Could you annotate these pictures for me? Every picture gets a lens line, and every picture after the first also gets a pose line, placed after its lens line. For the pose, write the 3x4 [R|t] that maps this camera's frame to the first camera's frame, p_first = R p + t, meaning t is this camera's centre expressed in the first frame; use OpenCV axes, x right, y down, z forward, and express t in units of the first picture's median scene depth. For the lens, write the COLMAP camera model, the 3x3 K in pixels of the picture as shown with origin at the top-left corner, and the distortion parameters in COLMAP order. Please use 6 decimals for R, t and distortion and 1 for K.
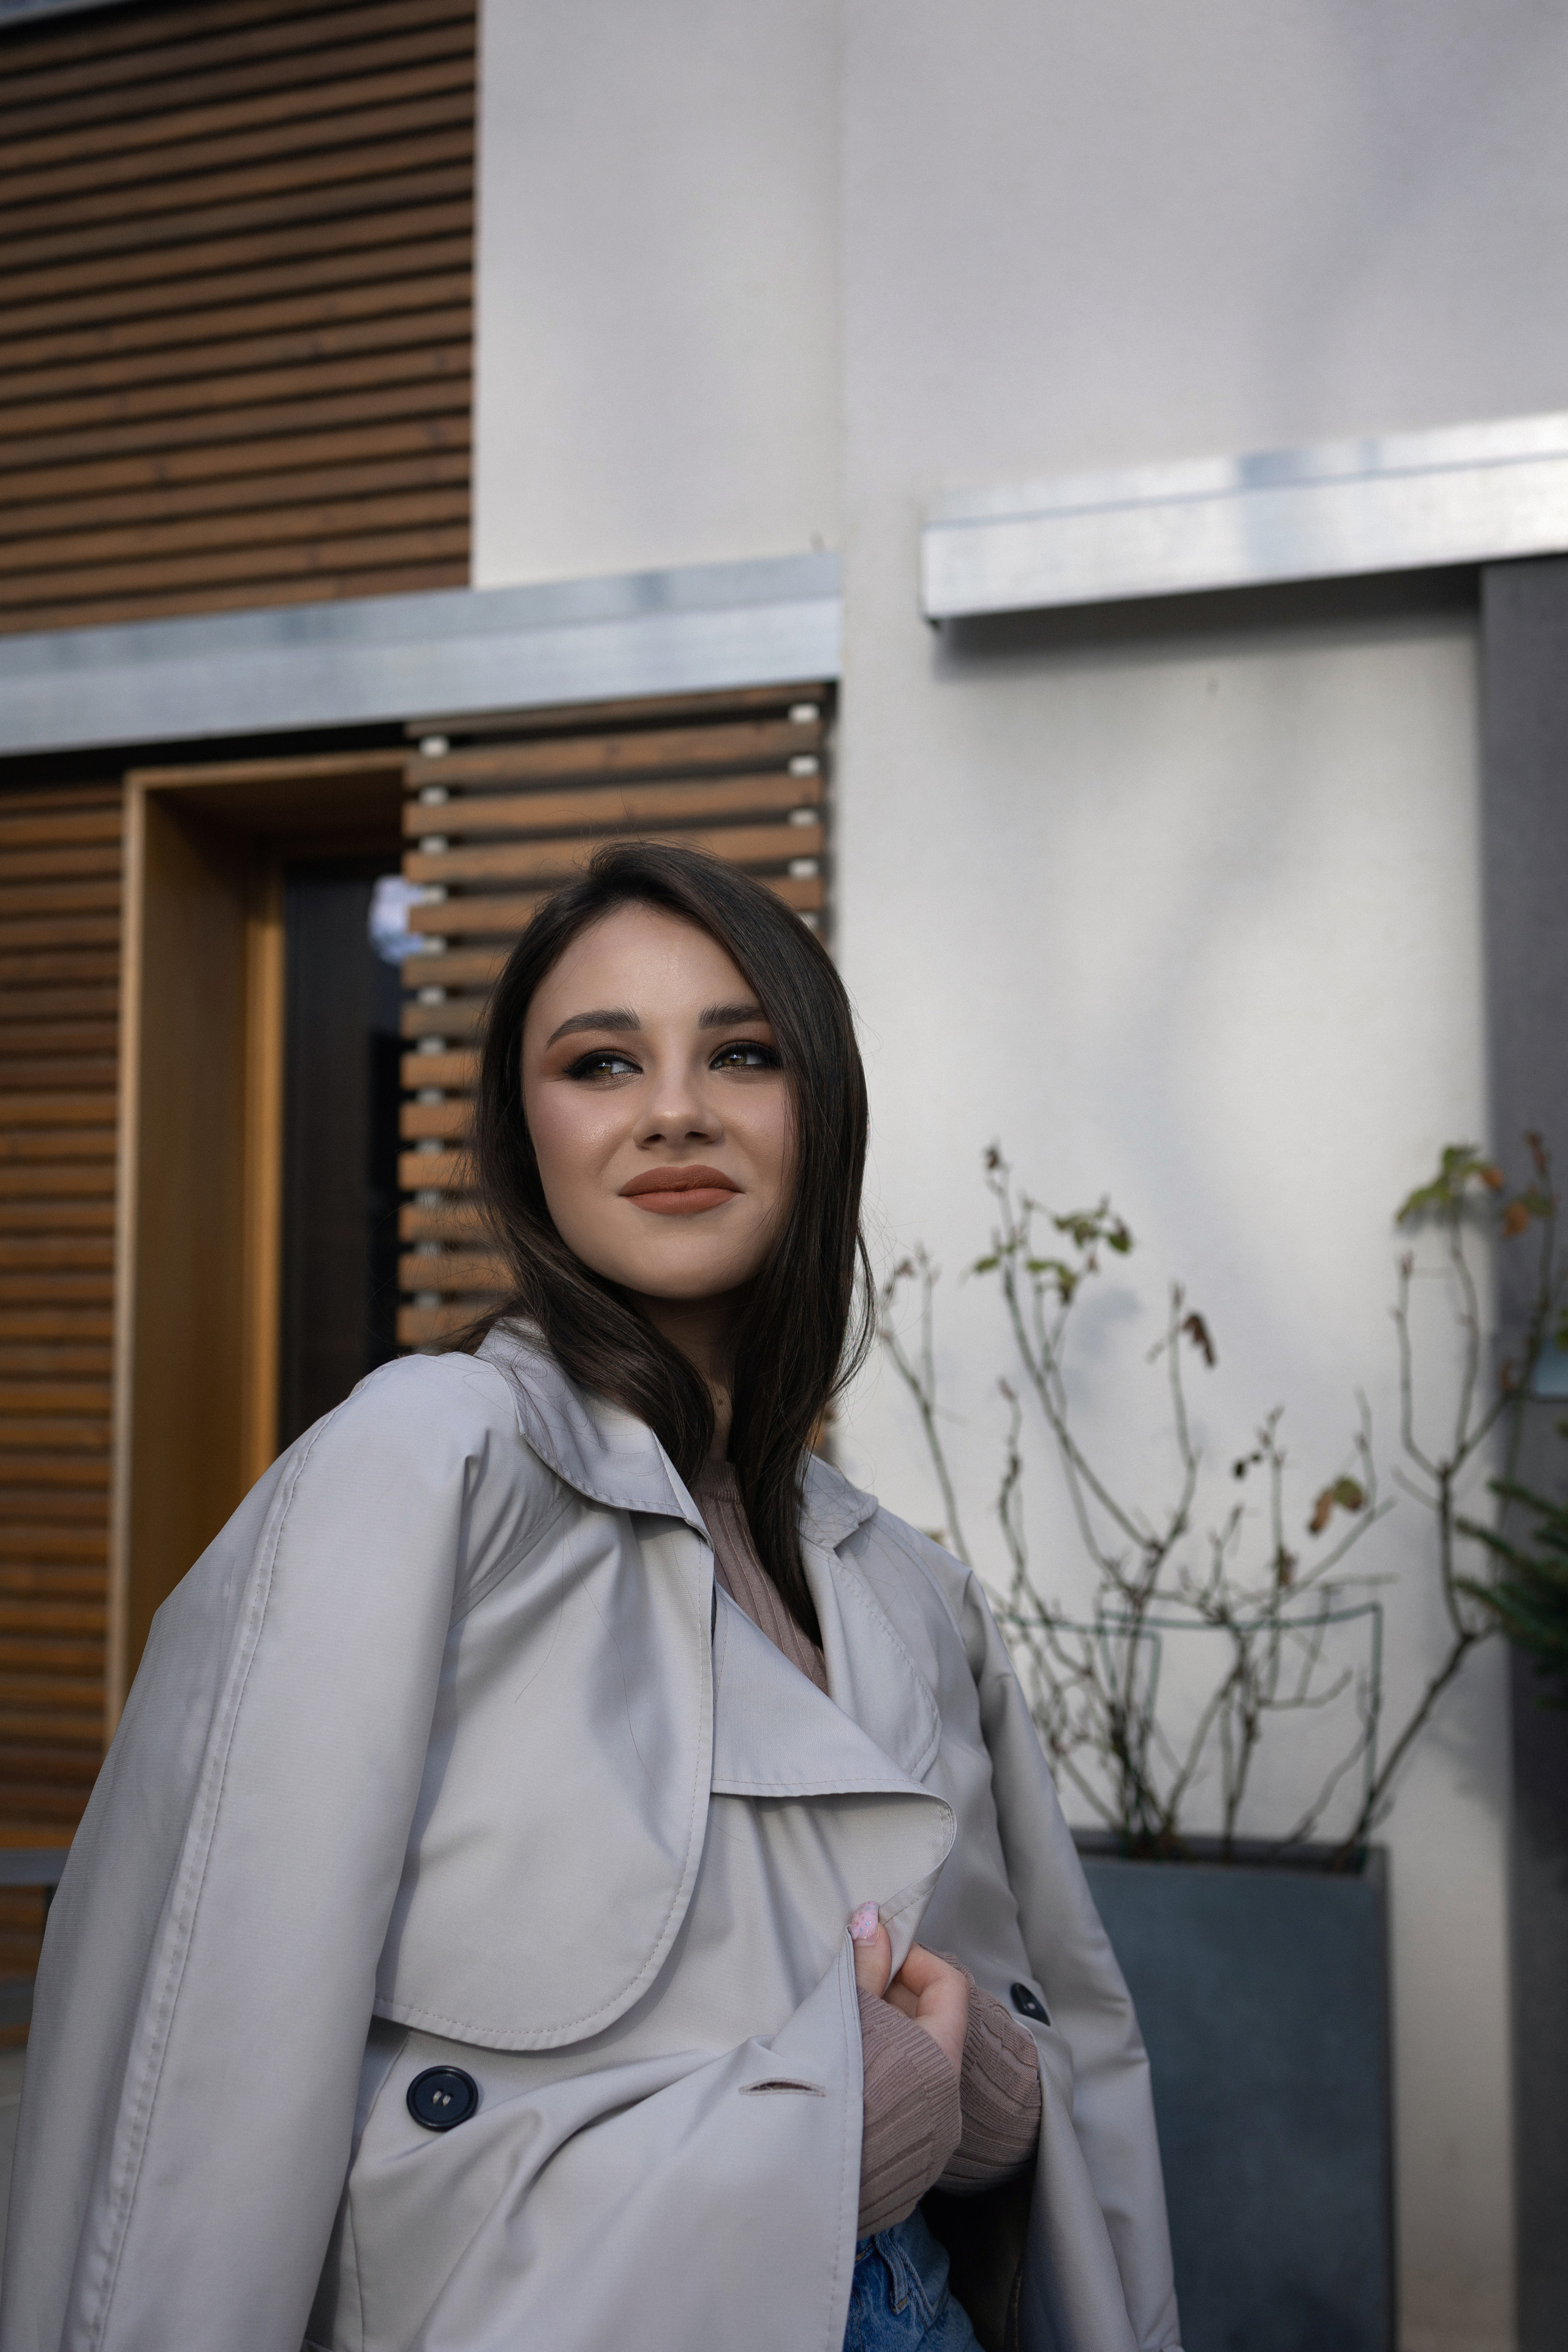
lens RADIAL K [[2365.4, 0, 784.0], [0, 2365.4, 1176.0], [0, 0, 1]] dist [0.077893, -0.242686]
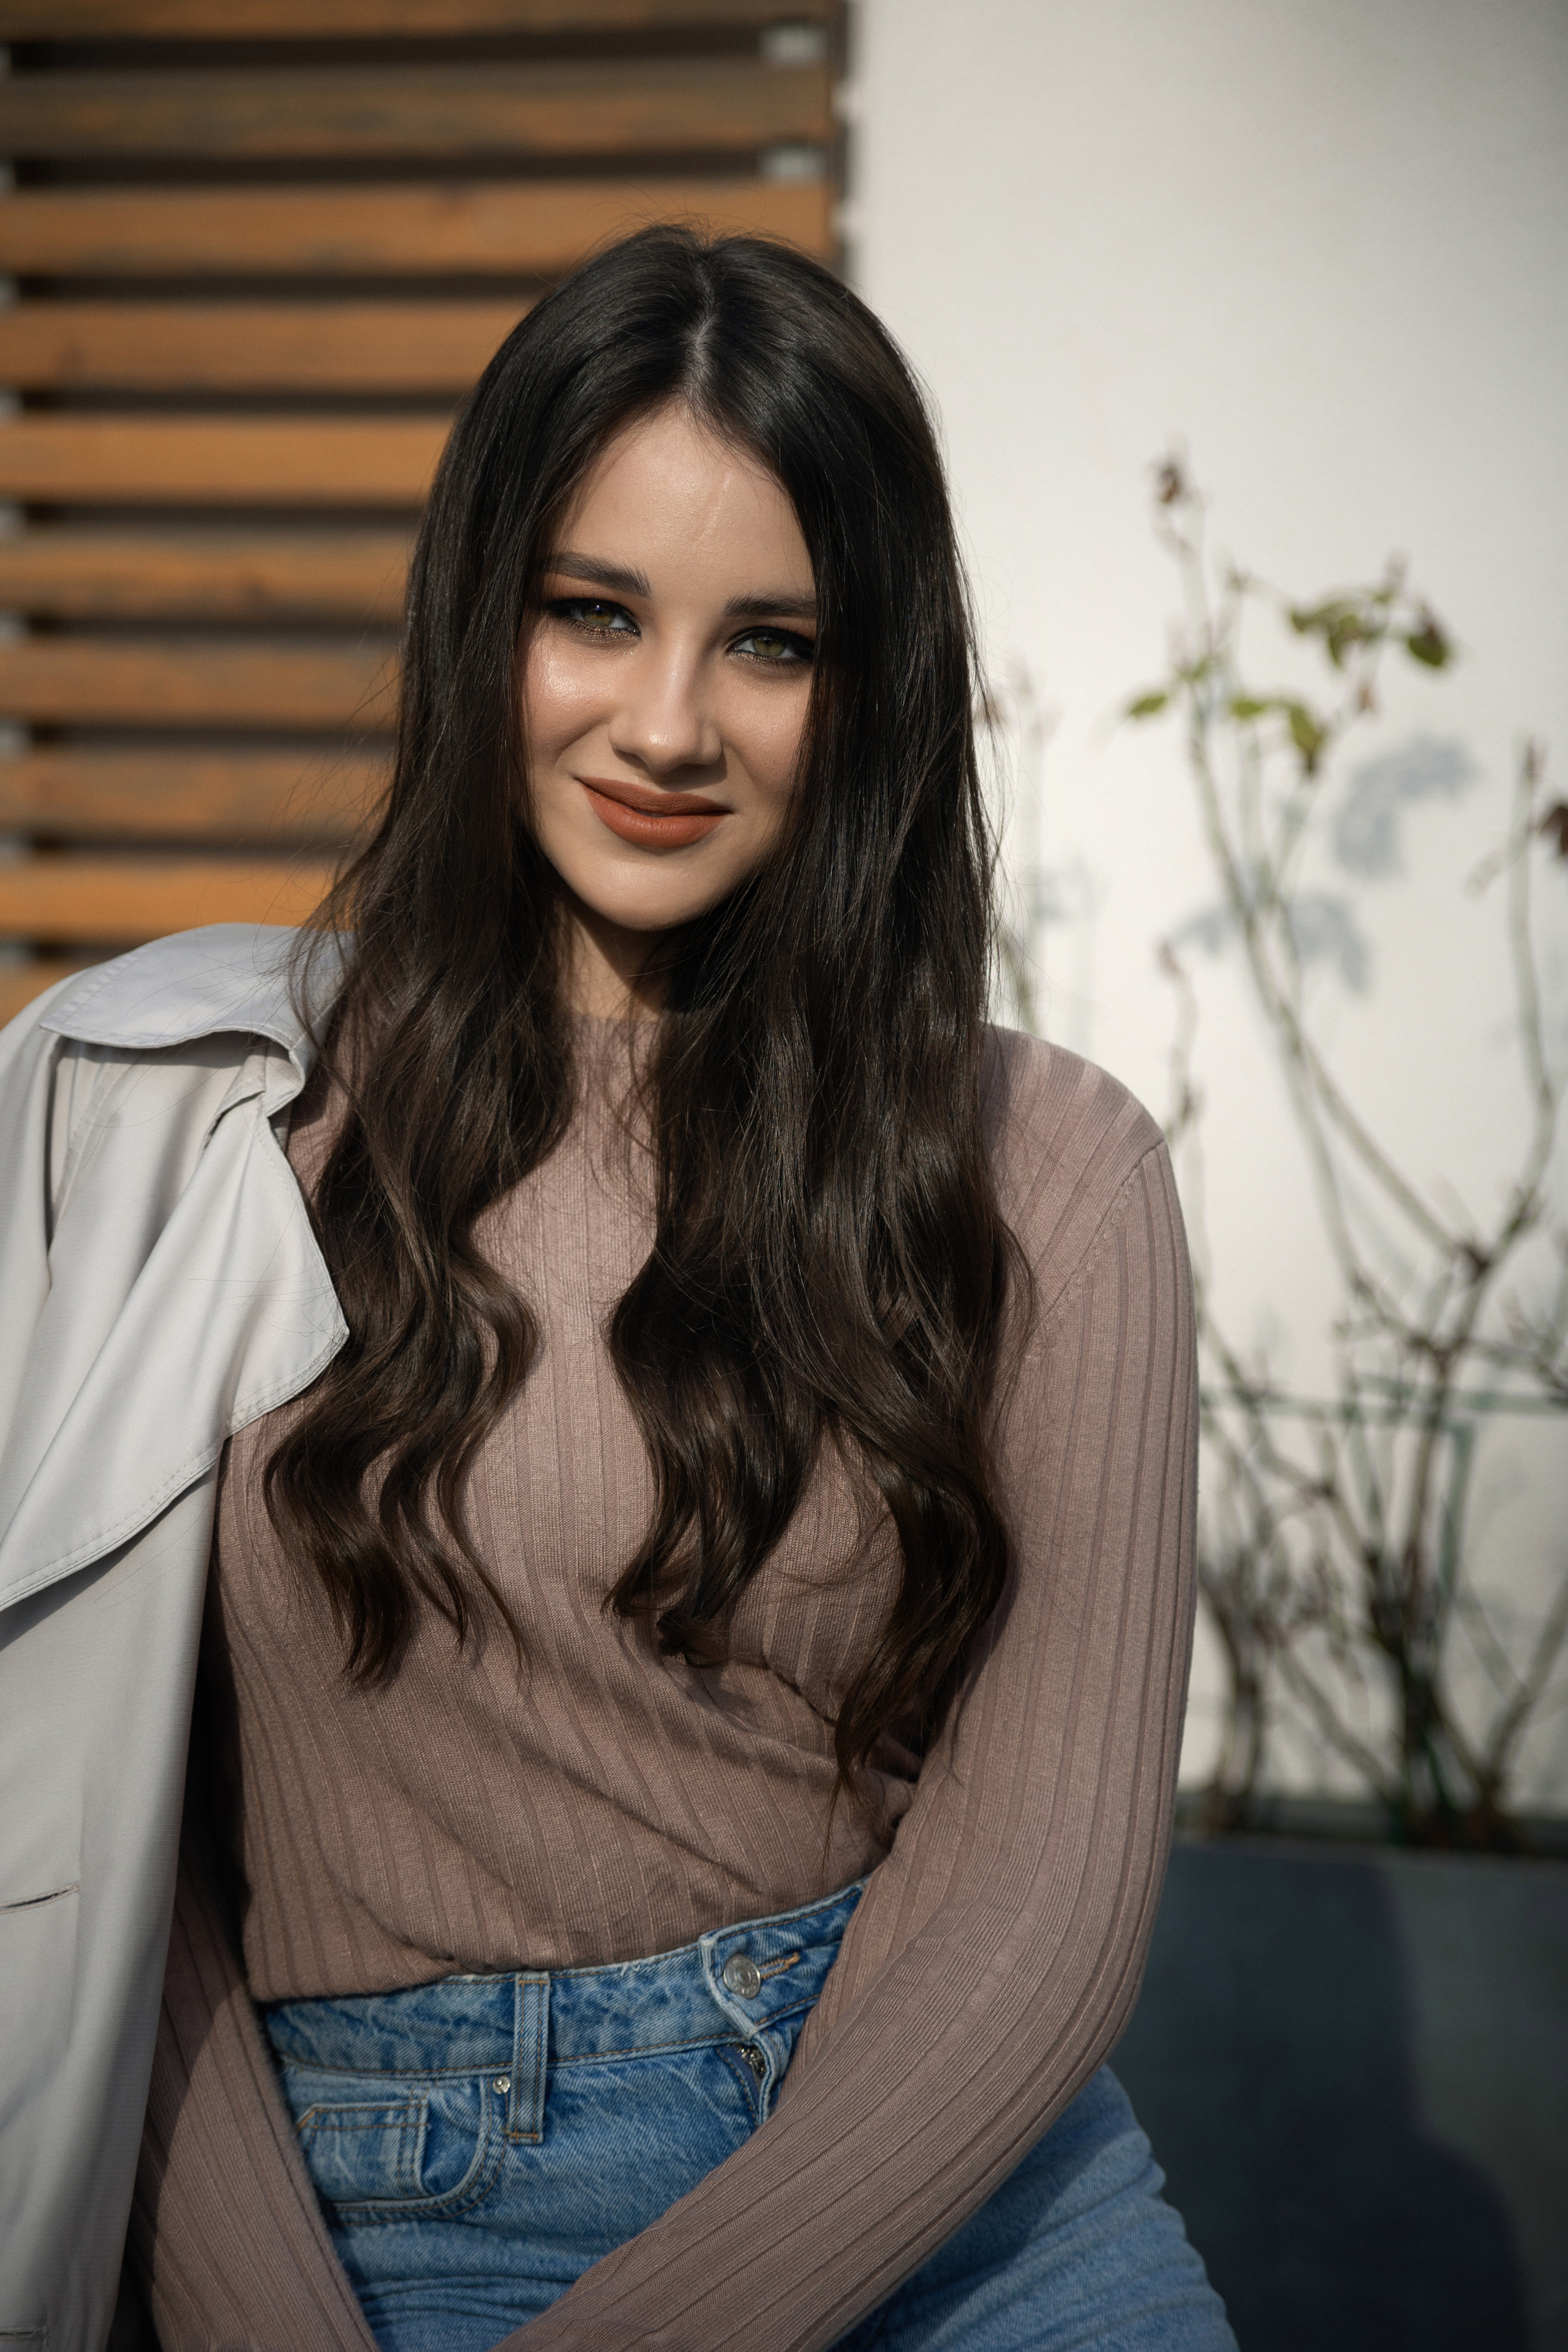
lens RADIAL K [[6728.9, 0, 784.0], [0, 6728.9, 1176.0], [0, 0, 1]] dist [1.907350, -0.062133]
pose [[0.999926, 0.006946, 0.009945, -0.005192], [-0.008297, 0.989691, 0.142981, -0.059511], [-0.008849, -0.143053, 0.989676, -0.385140]]
